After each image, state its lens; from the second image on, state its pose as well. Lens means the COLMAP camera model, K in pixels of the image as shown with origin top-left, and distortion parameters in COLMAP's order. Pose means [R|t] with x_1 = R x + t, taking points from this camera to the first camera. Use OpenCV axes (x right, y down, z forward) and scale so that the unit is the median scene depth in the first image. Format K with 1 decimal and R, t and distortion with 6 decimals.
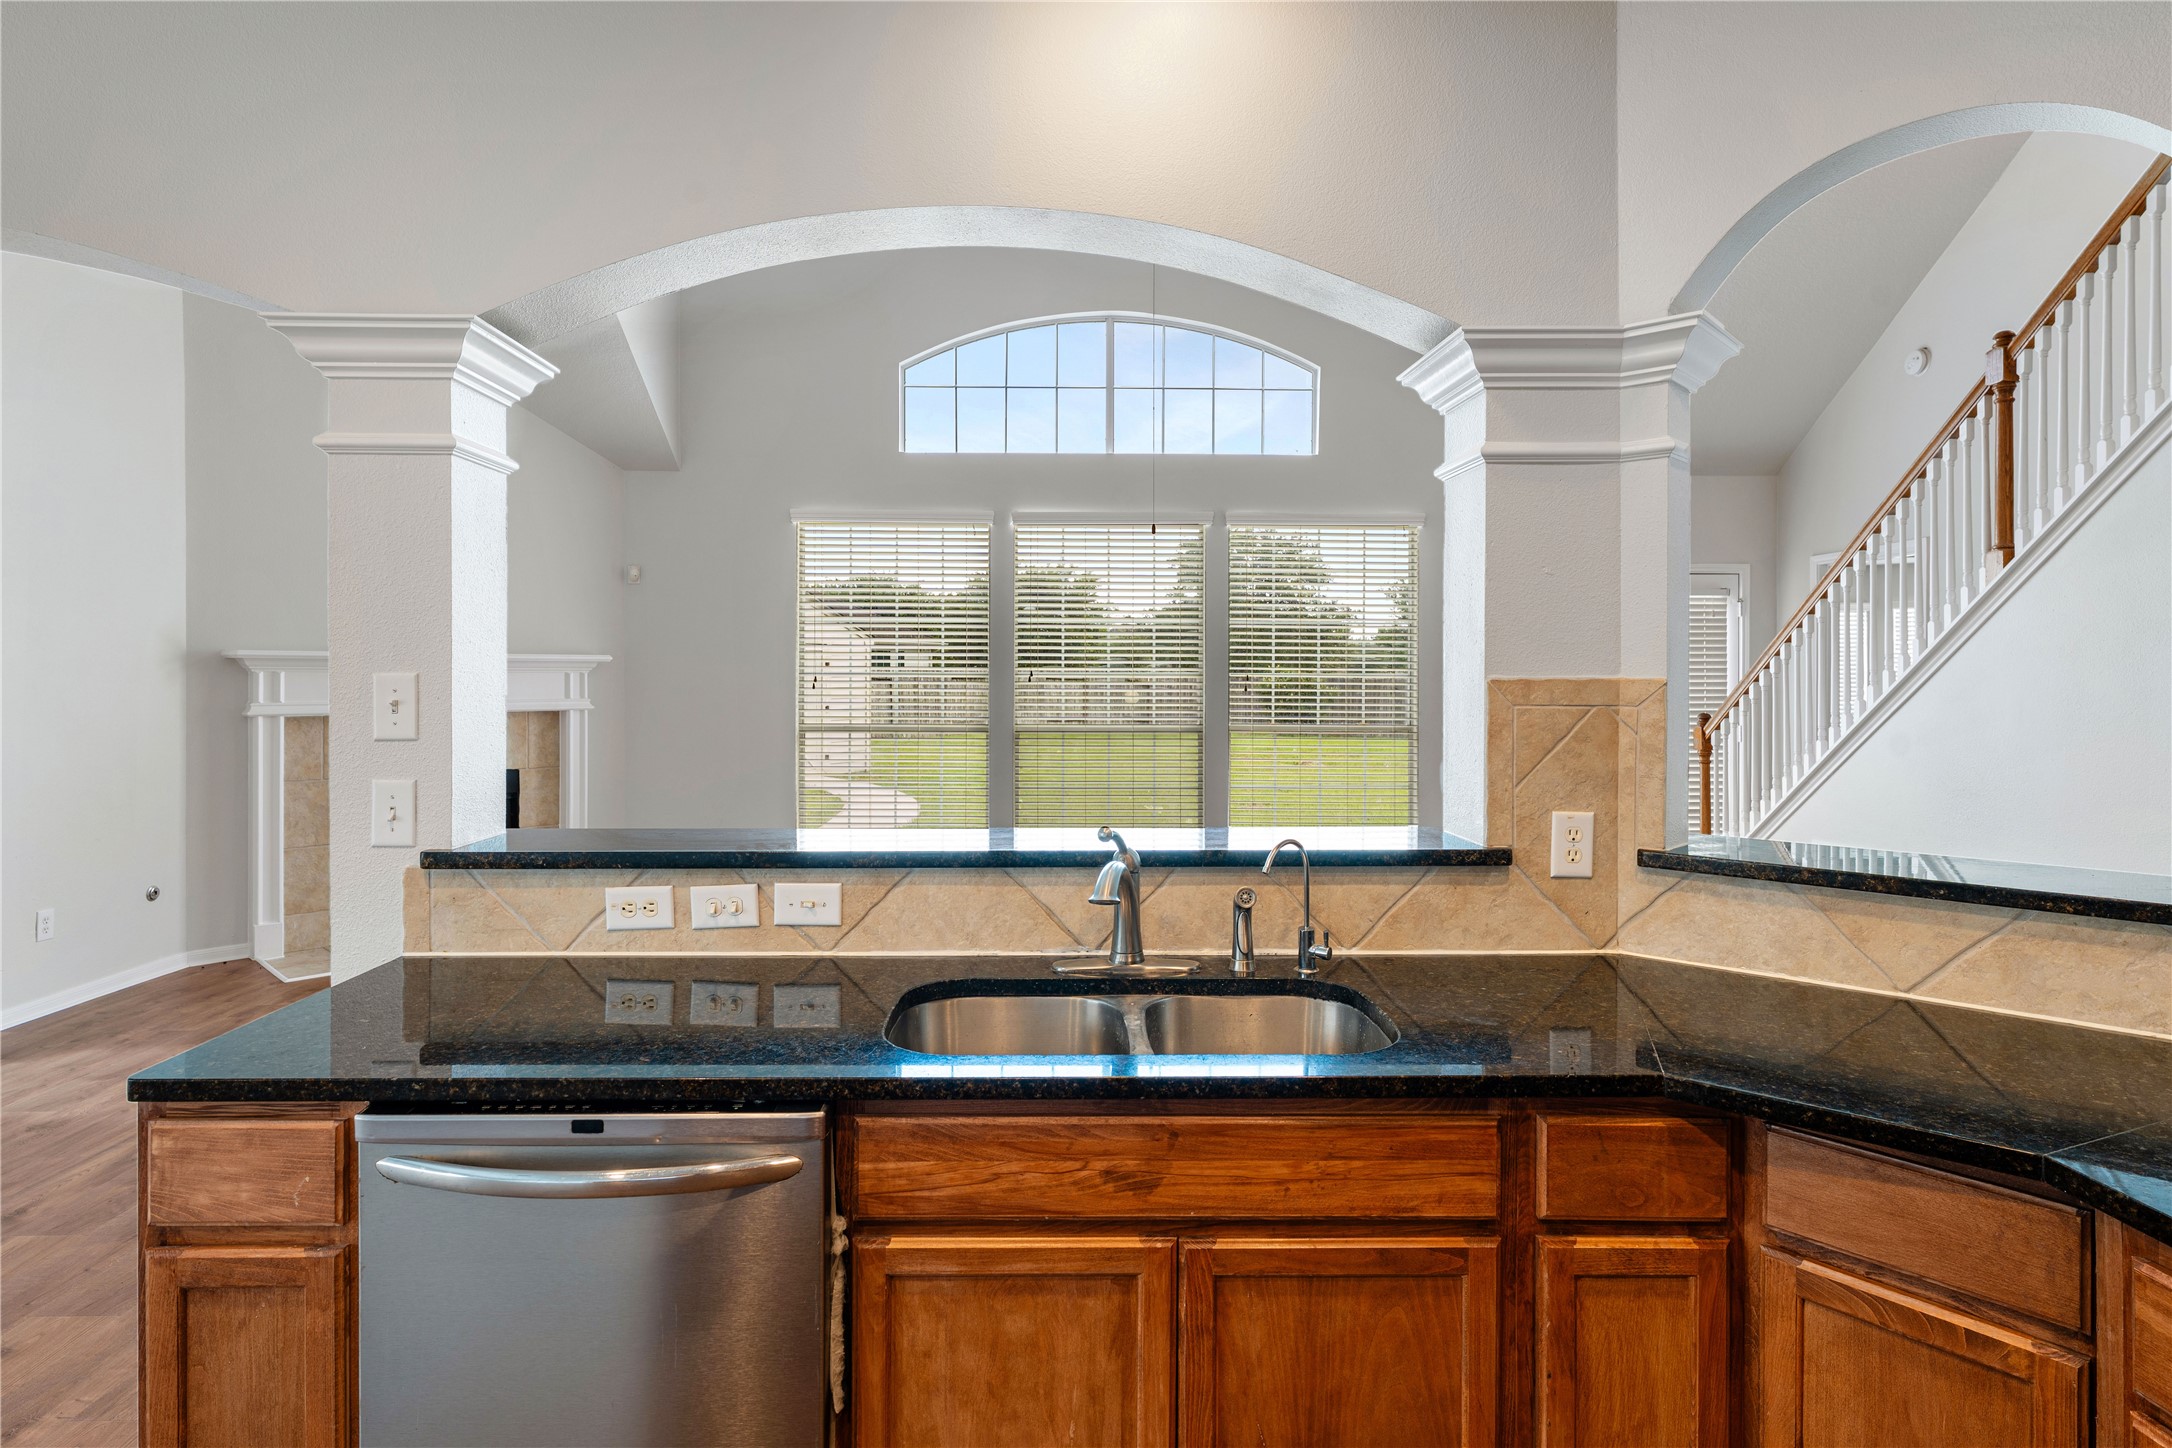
lens RADIAL K [[1141.3, 0, 1086.3], [0, 1141.3, 694.9], [0, 0, 1]] dist [0.001353, 0.000447]
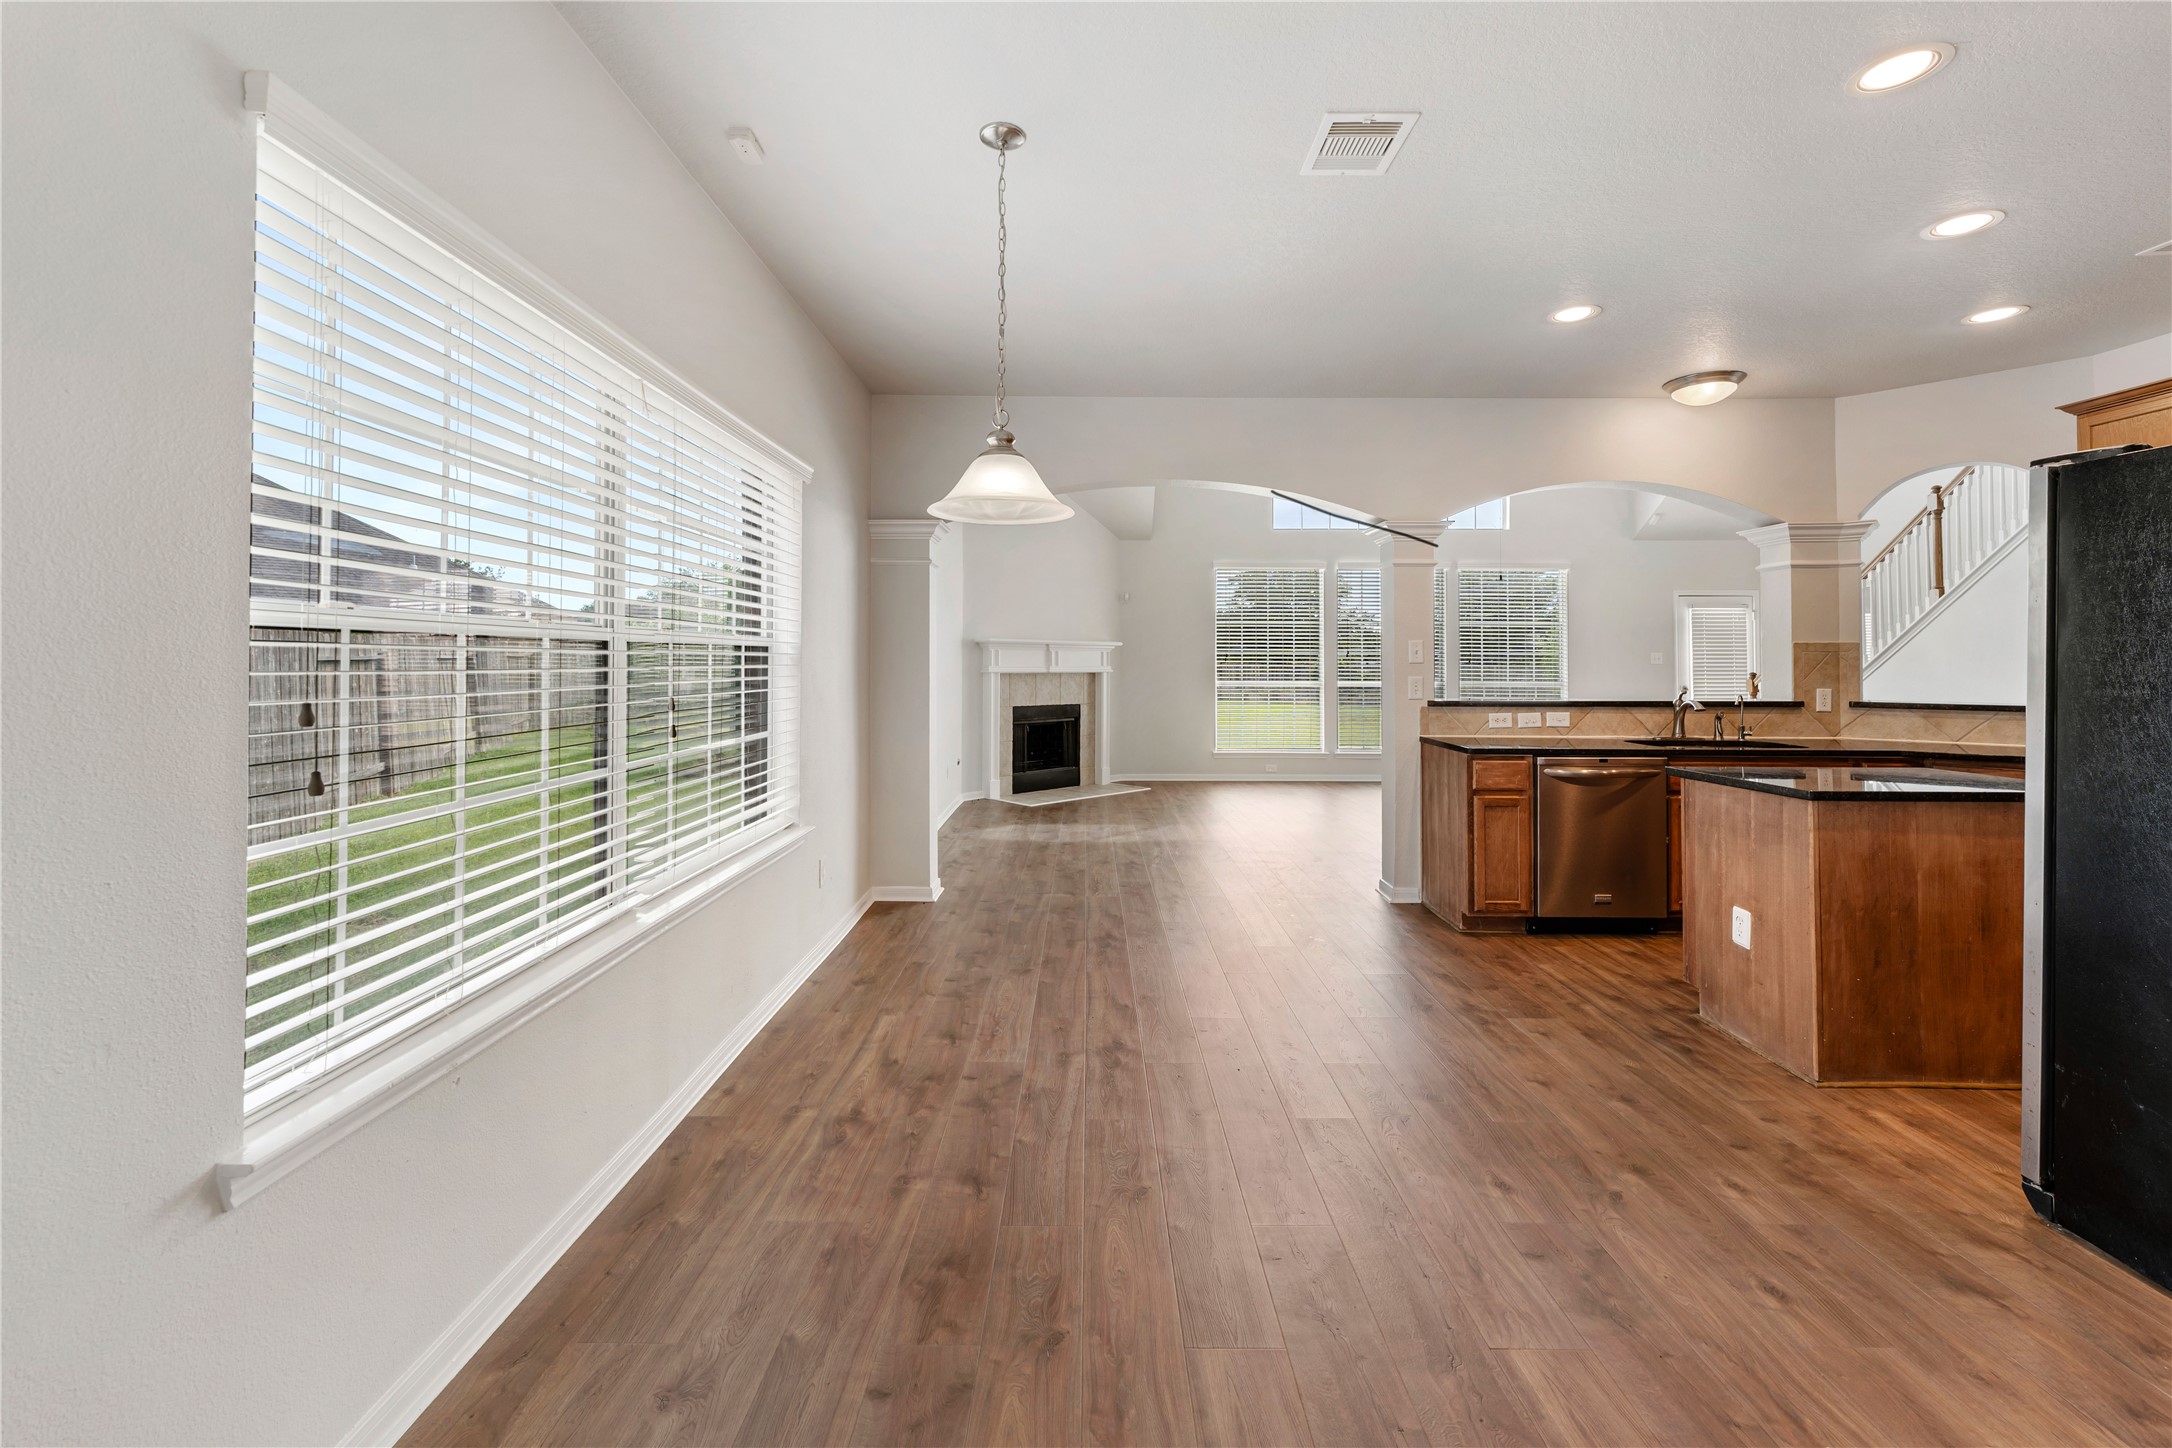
lens RADIAL K [[899.1, 0, 1076.3], [0, 899.1, 665.5], [0, 0, 1]] dist [0.000619, 0.000275]
pose [[0.999652, 0.001117, -0.026349, -0.562266], [-0.001598, 0.999833, -0.018224, 0.035645], [0.026324, 0.018260, 0.999487, -0.528264]]
